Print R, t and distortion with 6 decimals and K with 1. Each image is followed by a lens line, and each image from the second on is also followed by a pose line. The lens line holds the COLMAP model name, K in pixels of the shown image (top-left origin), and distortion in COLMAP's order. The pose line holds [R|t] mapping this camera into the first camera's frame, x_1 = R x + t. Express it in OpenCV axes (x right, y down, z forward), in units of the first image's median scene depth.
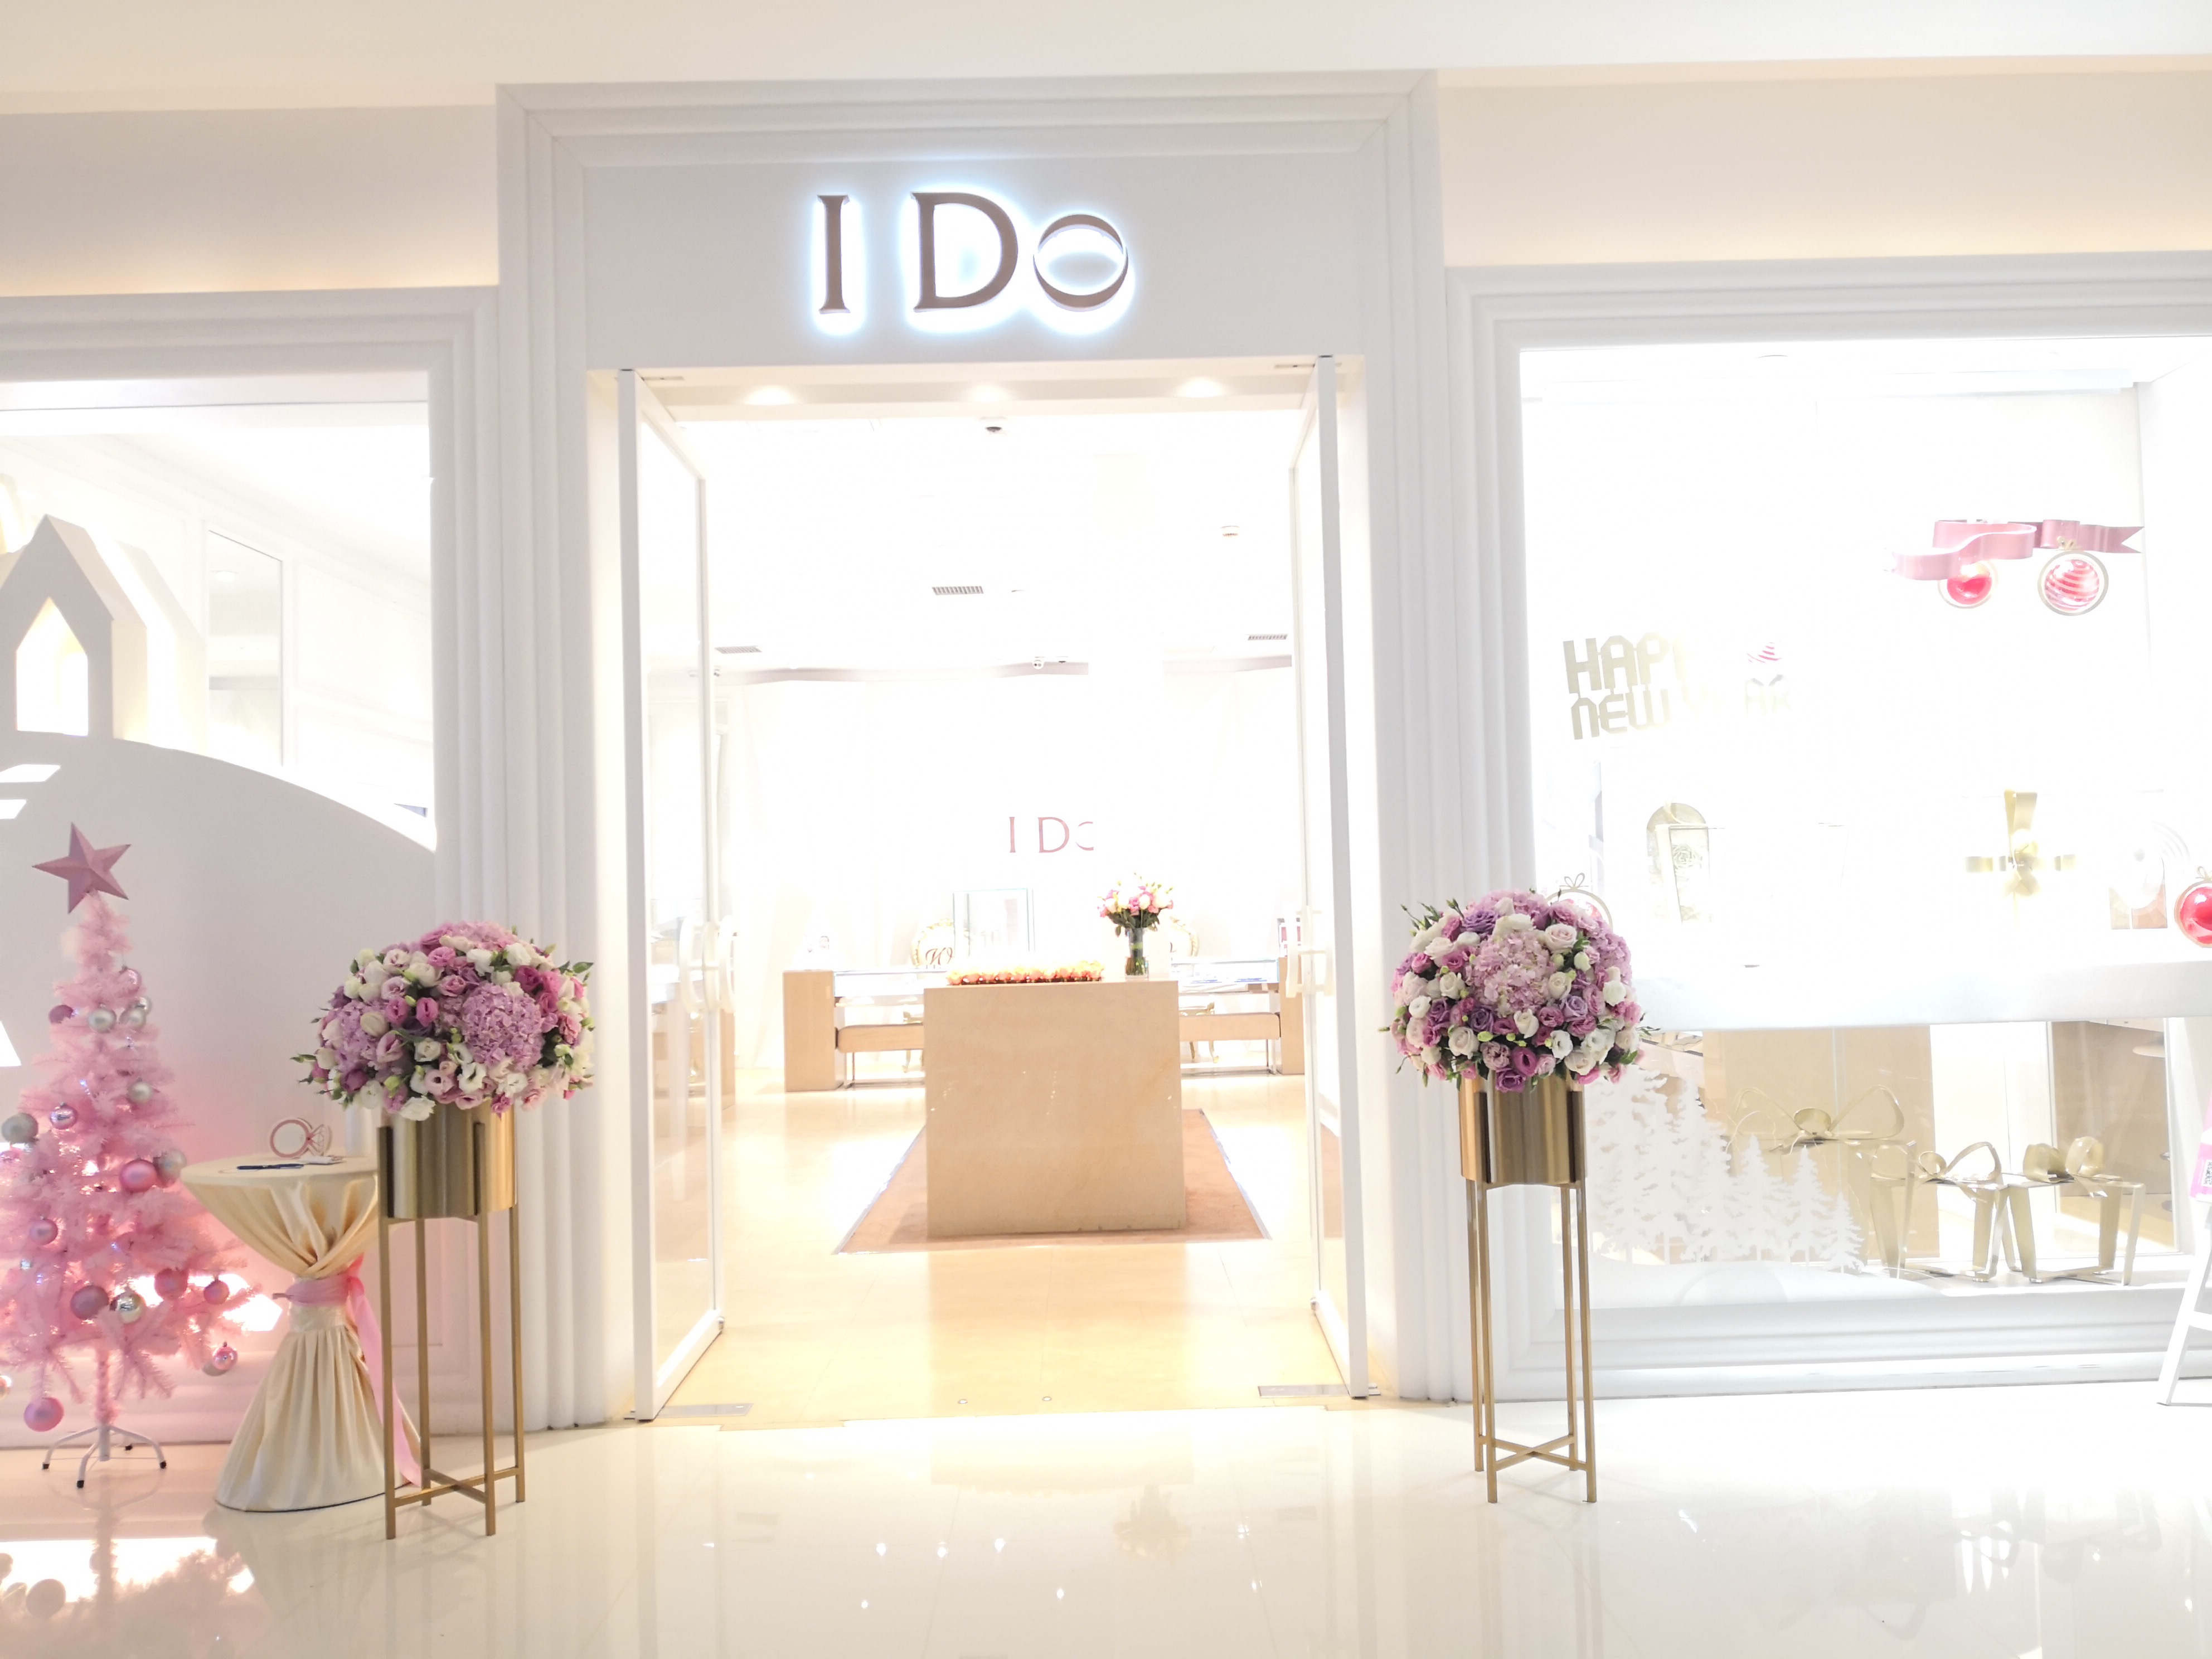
lens RADIAL K [[1829.5, 0, 1106.0], [0, 1829.5, 829.5], [0, 0, 1]] dist [0.033856, -0.053449]
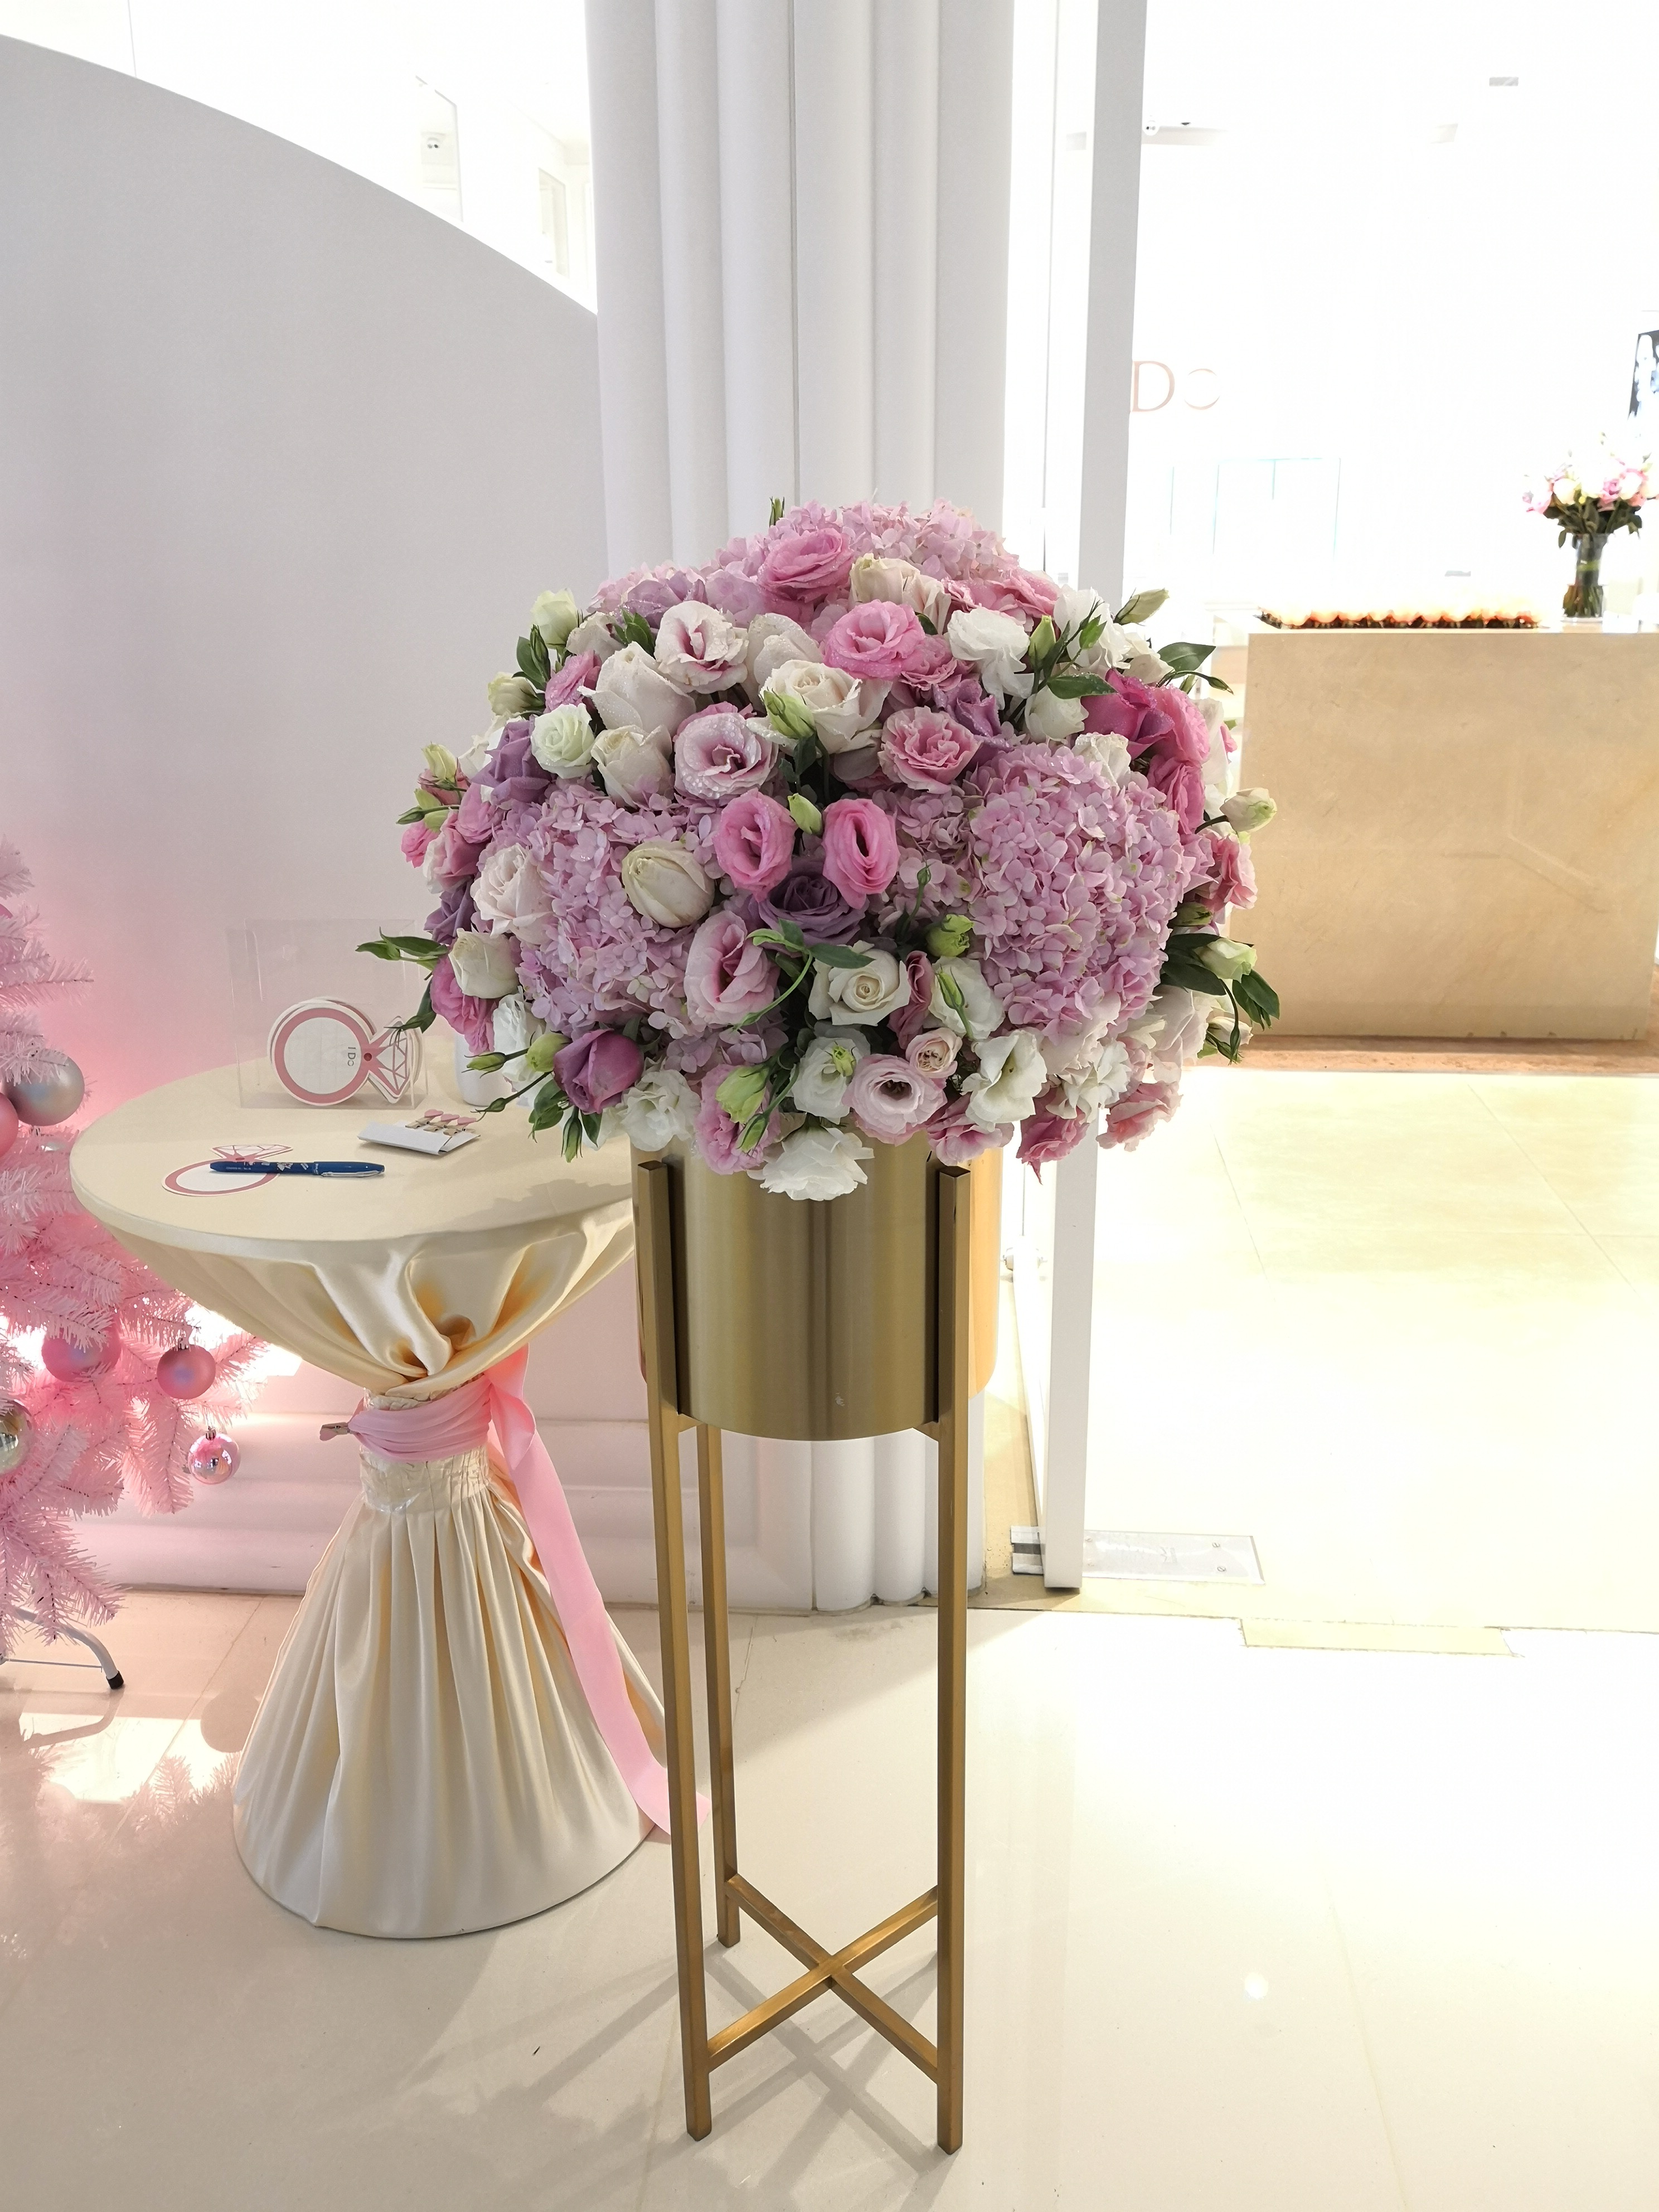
lens RADIAL K [[1829.5, 0, 829.5], [0, 1829.5, 1106.0], [0, 0, 1]] dist [0.033856, -0.053449]
pose [[0.996375, 0.047421, -0.070630, -0.346986], [-0.019006, 0.933326, 0.358527, 0.036137], [0.082923, -0.355885, 0.930844, 0.719373]]
